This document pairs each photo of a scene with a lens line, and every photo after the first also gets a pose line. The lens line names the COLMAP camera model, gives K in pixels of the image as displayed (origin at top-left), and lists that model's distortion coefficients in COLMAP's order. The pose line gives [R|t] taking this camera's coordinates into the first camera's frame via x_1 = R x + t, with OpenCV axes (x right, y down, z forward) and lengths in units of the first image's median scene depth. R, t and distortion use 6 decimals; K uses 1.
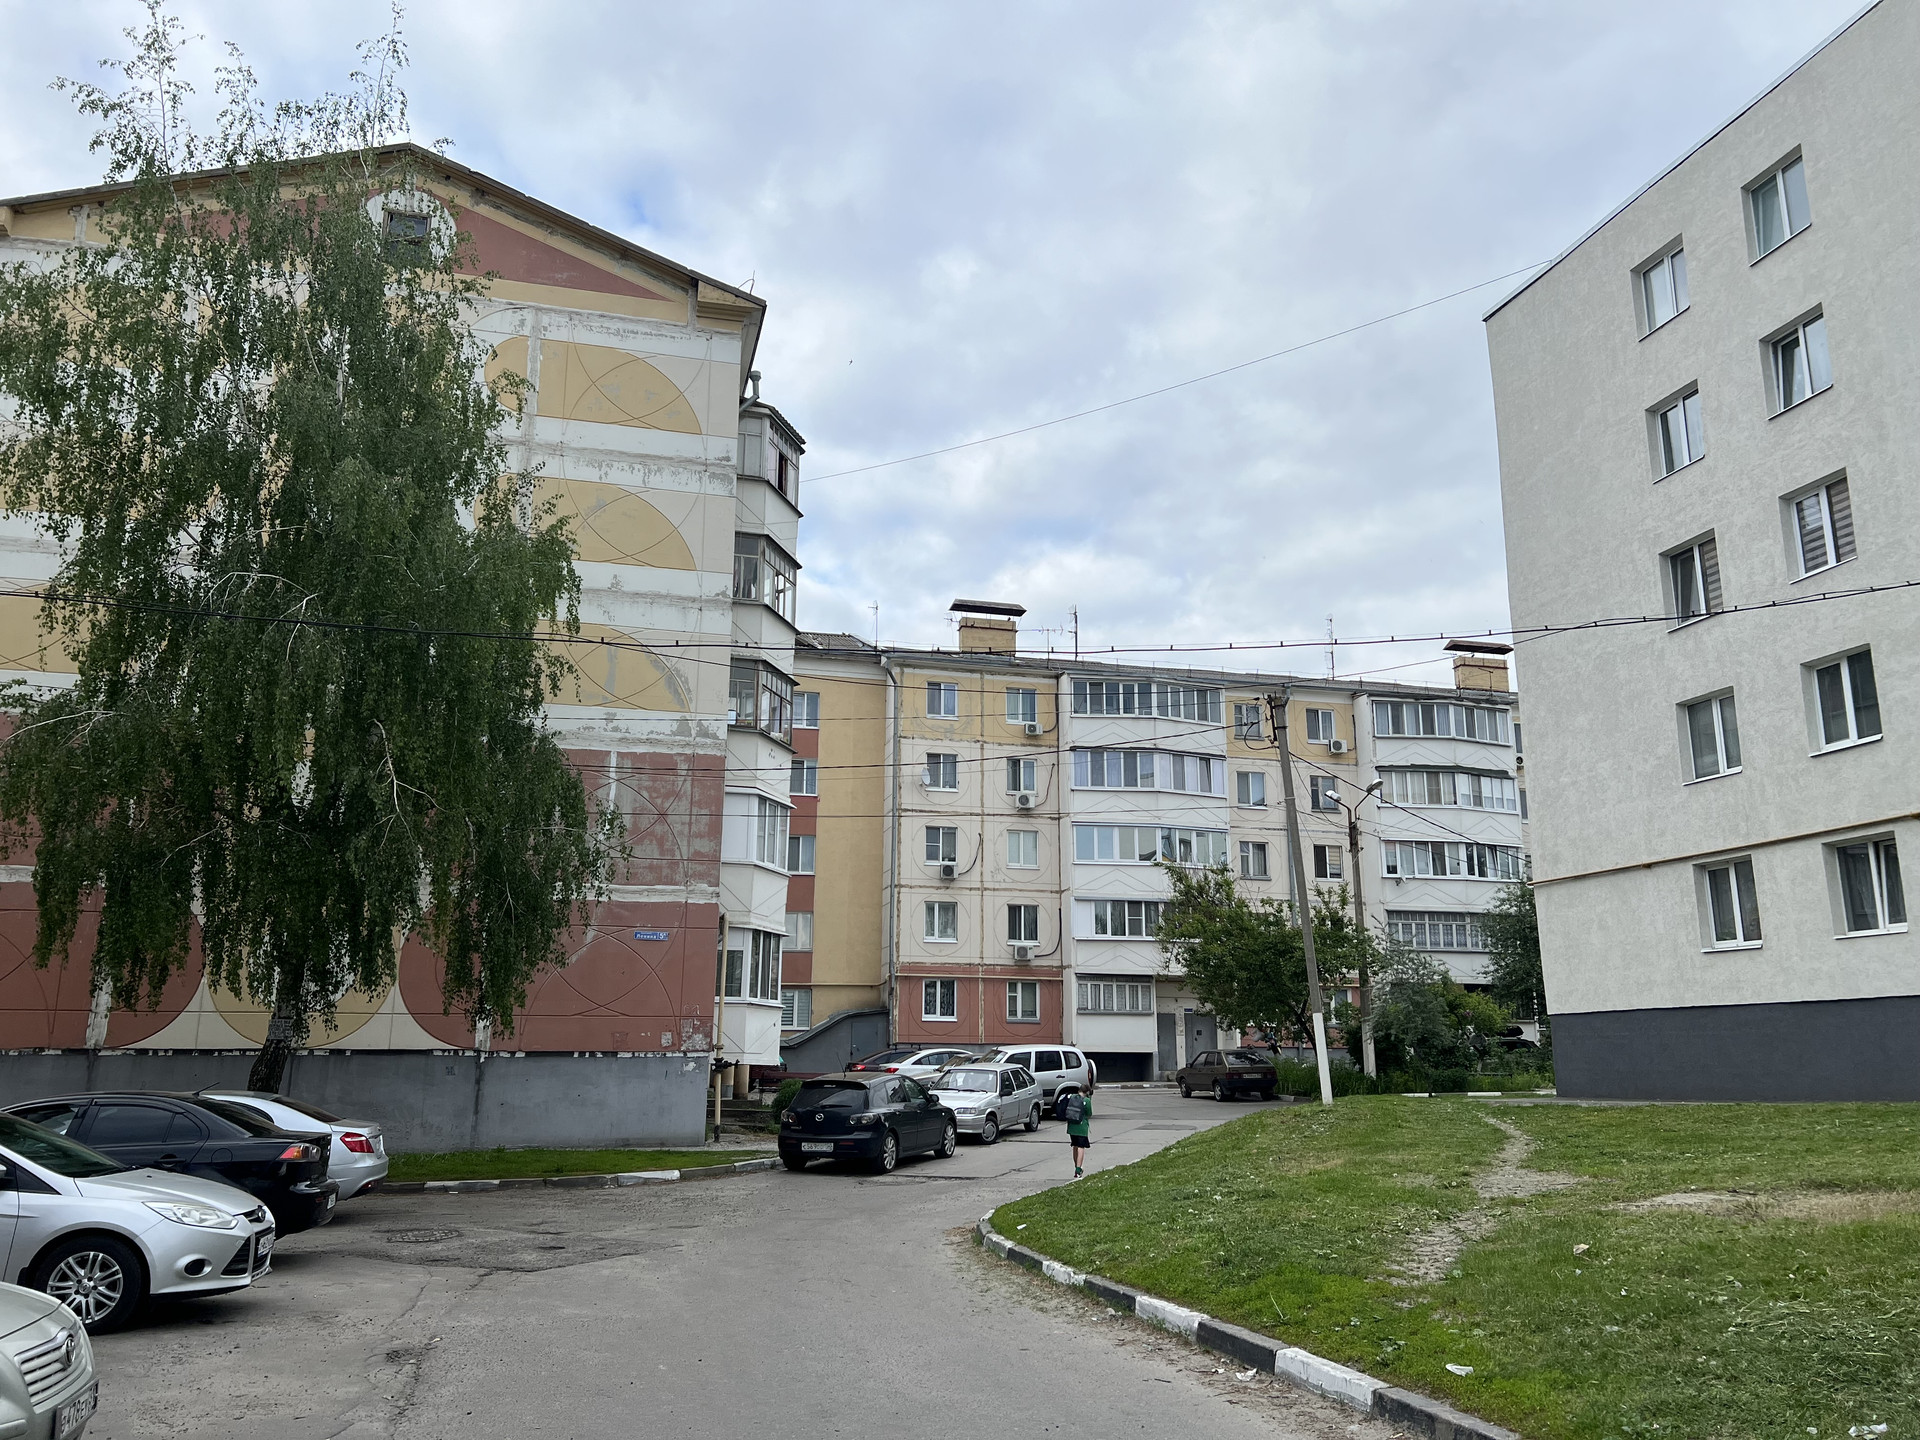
lens RADIAL K [[1428.3, 0, 960.0], [0, 1428.3, 720.0], [0, 0, 1]] dist [0.062201, -0.076030]
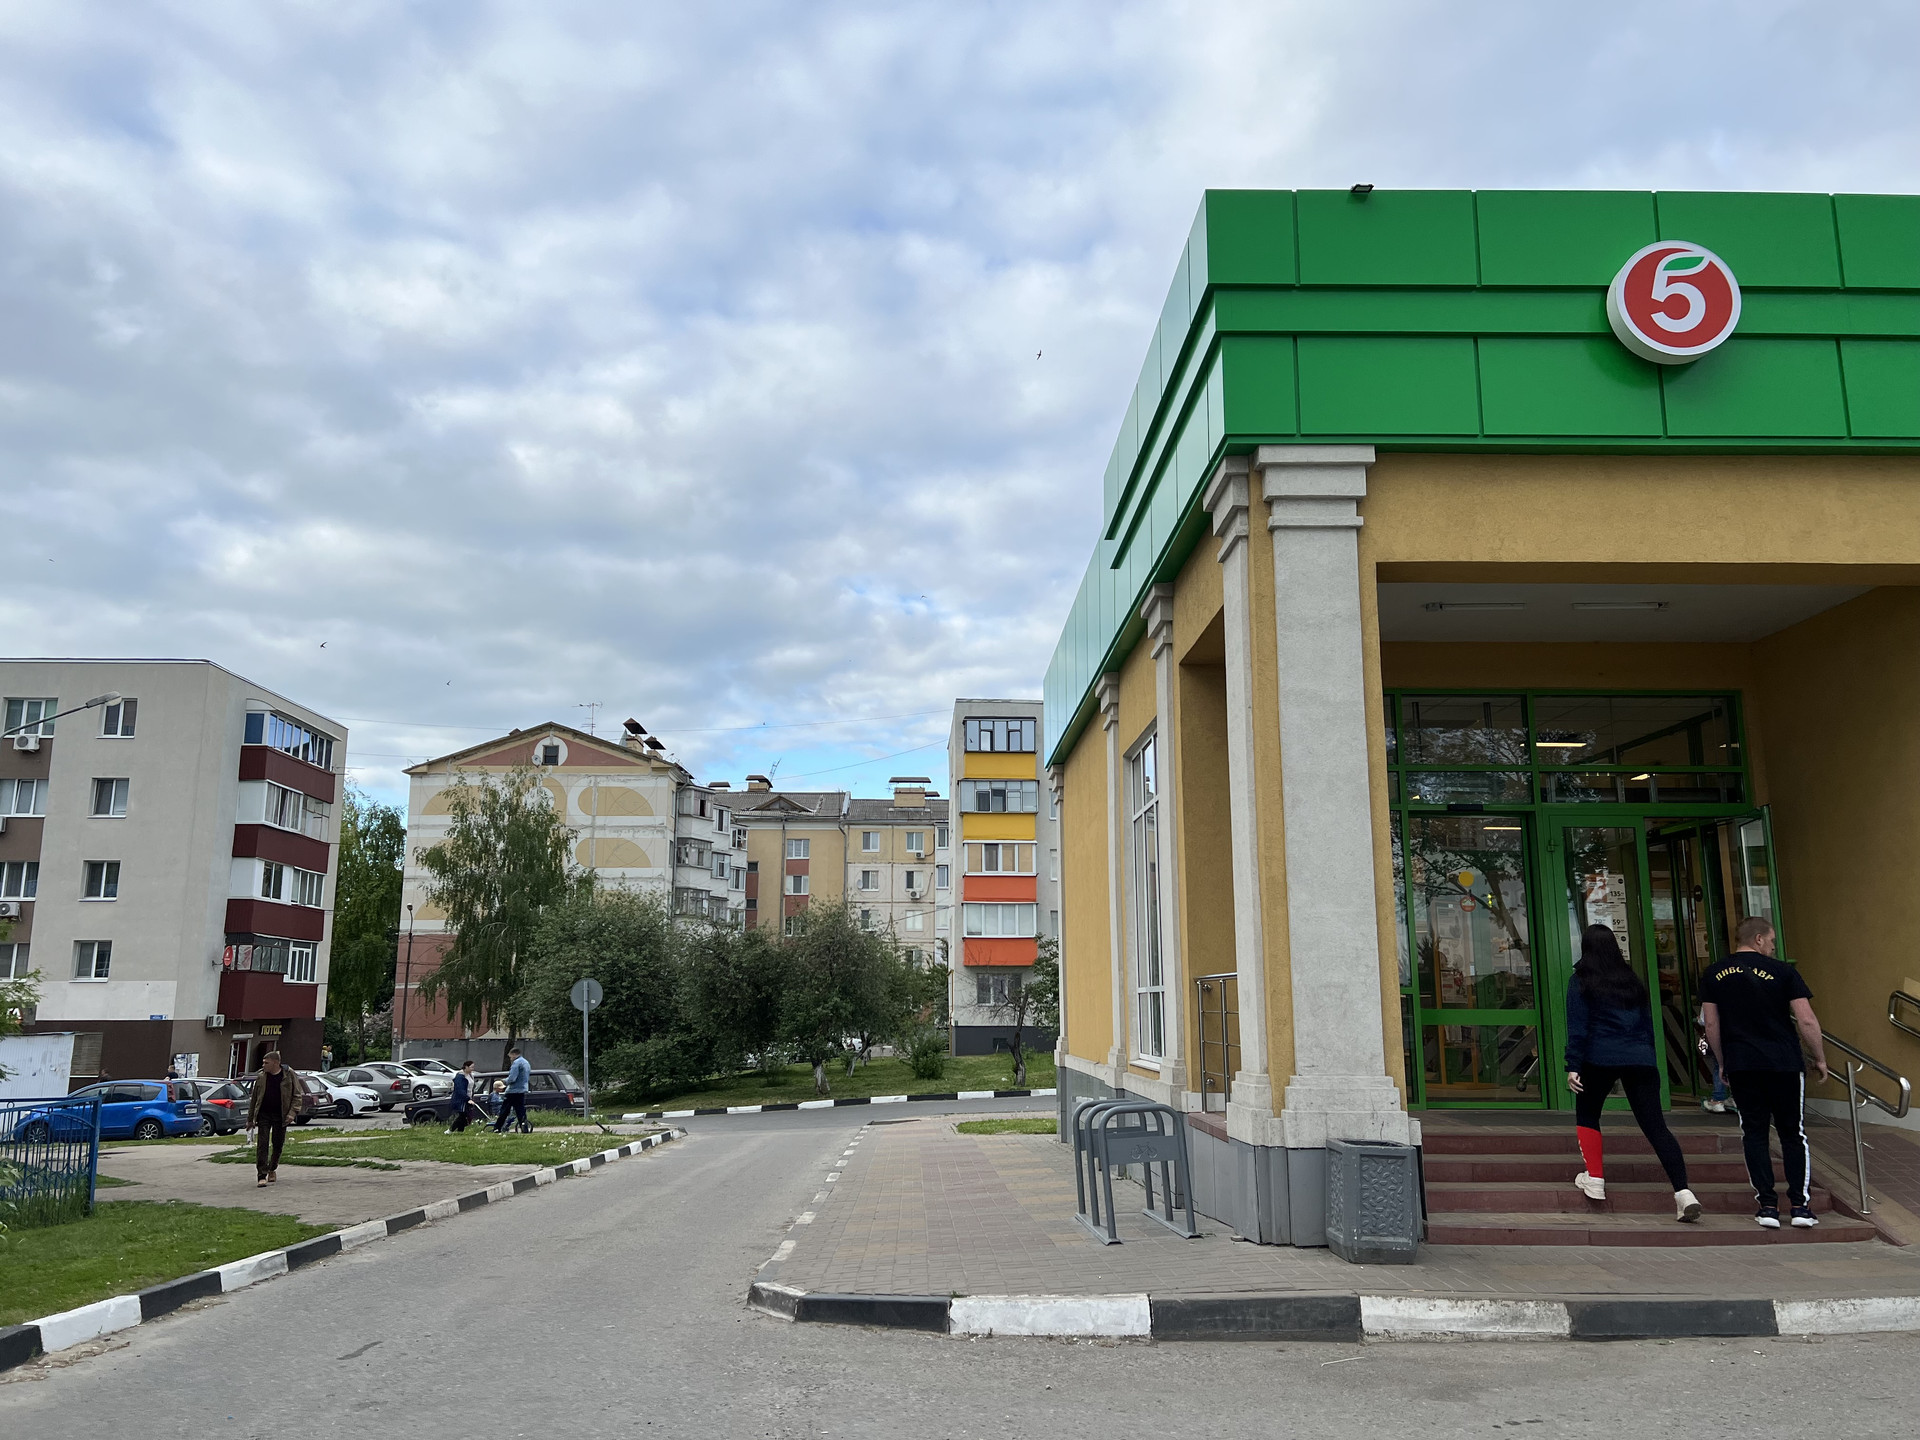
lens RADIAL K [[1428.3, 0, 960.0], [0, 1428.3, 720.0], [0, 0, 1]] dist [0.062201, -0.076030]
pose [[0.972836, -0.041753, -0.227698, 0.549220], [0.051952, 0.997888, 0.038983, -0.246084], [0.225589, -0.049753, 0.972951, -0.821898]]
